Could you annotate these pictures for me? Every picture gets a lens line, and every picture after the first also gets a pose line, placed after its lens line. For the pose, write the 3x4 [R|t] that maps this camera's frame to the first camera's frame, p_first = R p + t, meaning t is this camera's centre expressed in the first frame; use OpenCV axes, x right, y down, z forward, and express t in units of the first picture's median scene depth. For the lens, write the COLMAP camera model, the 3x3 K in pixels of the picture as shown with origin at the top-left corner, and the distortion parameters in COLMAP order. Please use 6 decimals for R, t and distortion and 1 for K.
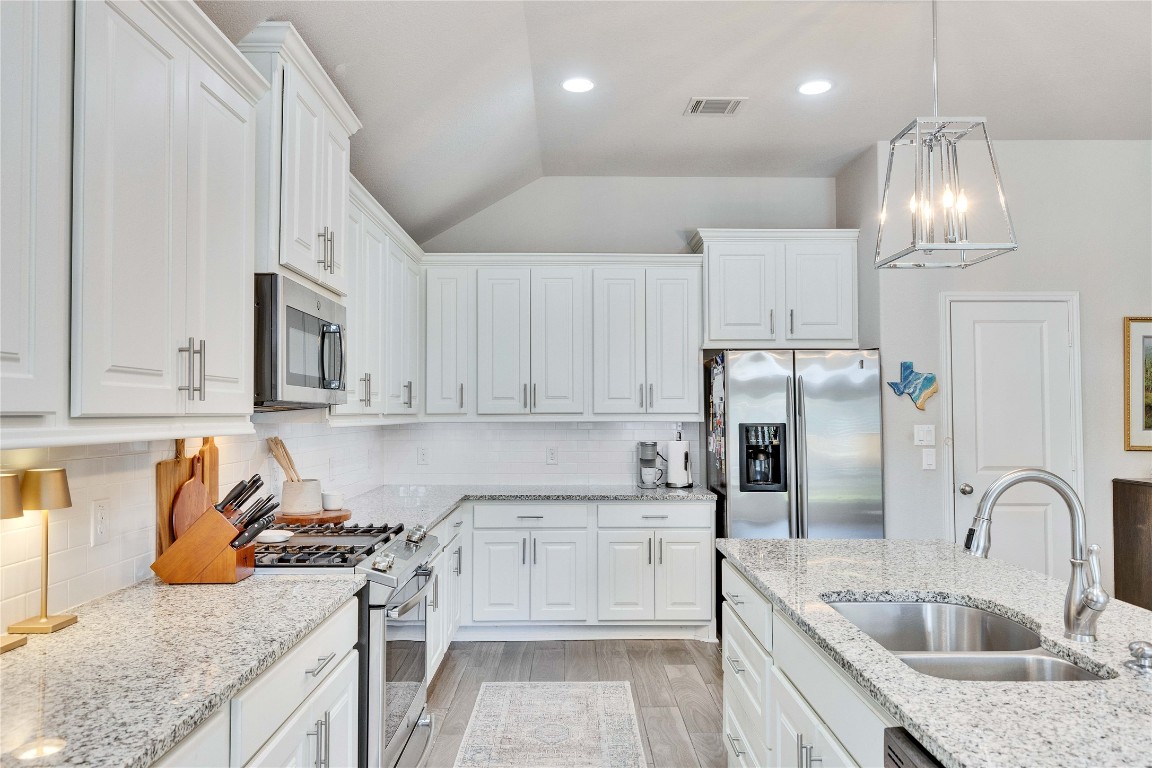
lens RADIAL K [[786.2, 0, 582.8], [0, 786.2, 383.0], [0, 0, 1]] dist [-0.002090, -0.001669]
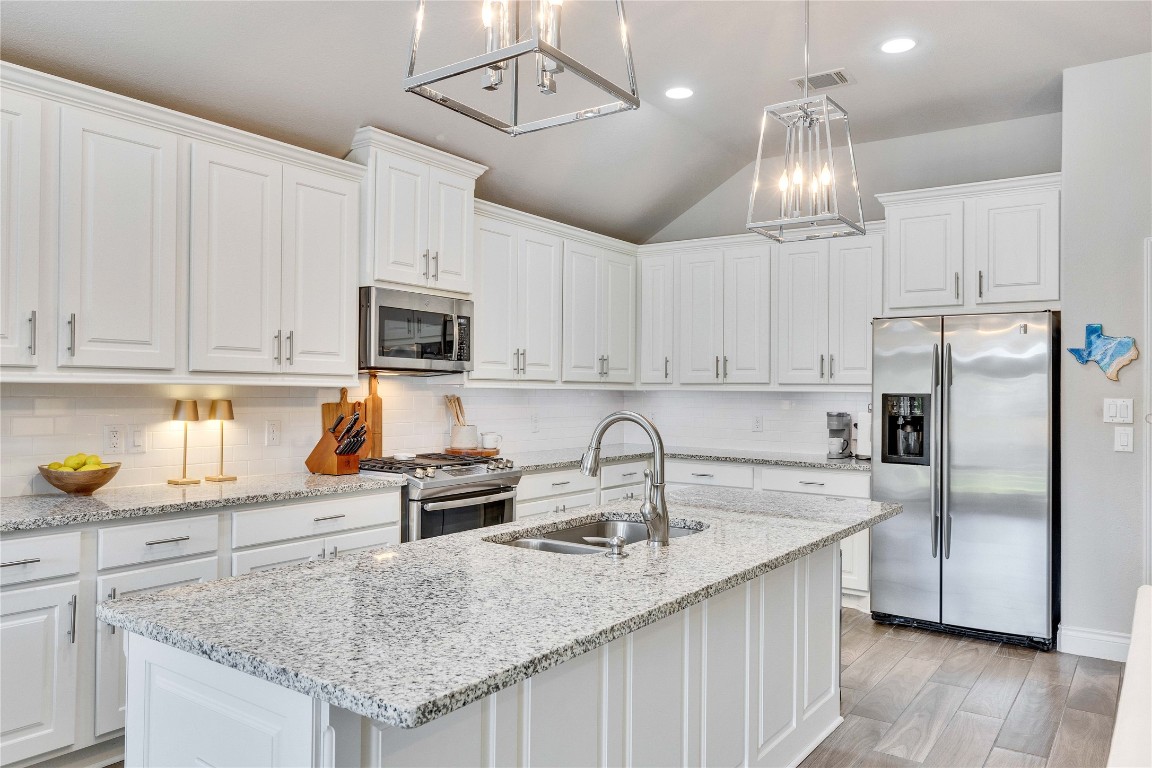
lens RADIAL K [[826.8, 0, 584.4], [0, 826.8, 383.4], [0, 0, 1]] dist [0.007675, -0.007533]
pose [[0.807076, 0.005244, -0.590424, 0.509914], [0.009171, 0.999729, 0.021416, 0.013517], [0.590376, -0.022699, 0.806809, -0.053011]]
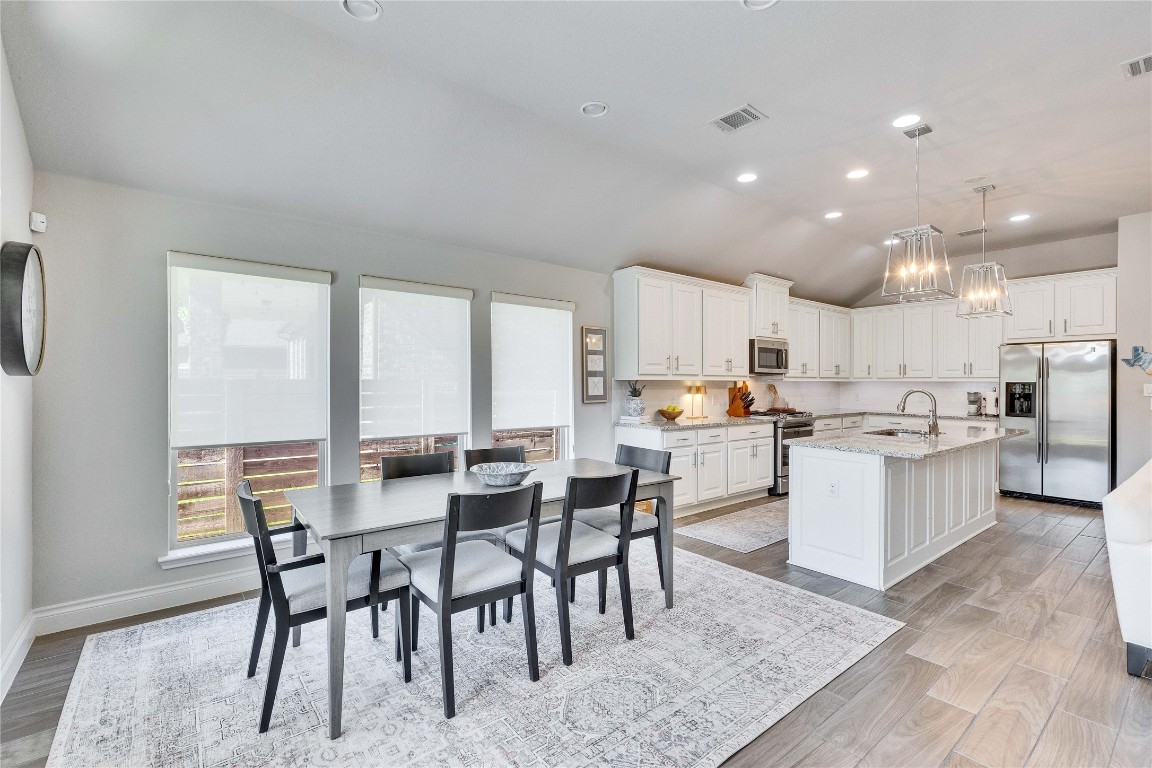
lens RADIAL K [[518.6, 0, 577.9], [0, 518.6, 383.7], [0, 0, 1]] dist [0.009544, -0.002124]
pose [[0.608145, 0.007334, -0.793792, 0.588380], [0.023416, 0.999356, 0.027172, -0.005574], [0.793480, -0.035112, 0.607582, -0.659685]]
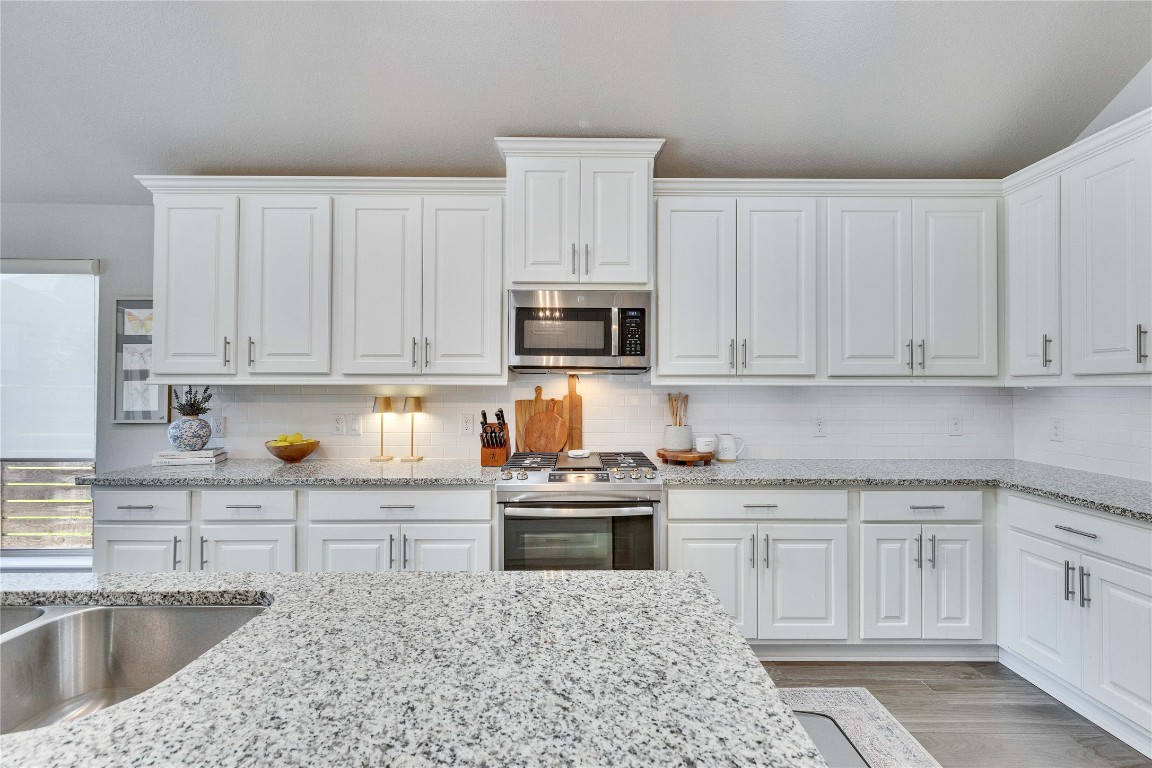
lens RADIAL K [[612.8, 0, 565.7], [0, 612.8, 369.3], [0, 0, 1]] dist [-0.001905, 0.000765]
pose [[-0.035967, -0.027849, -0.998965, 0.484274], [0.033355, 0.999021, -0.029051, 0.038332], [0.998796, -0.034365, -0.035003, 0.621360]]
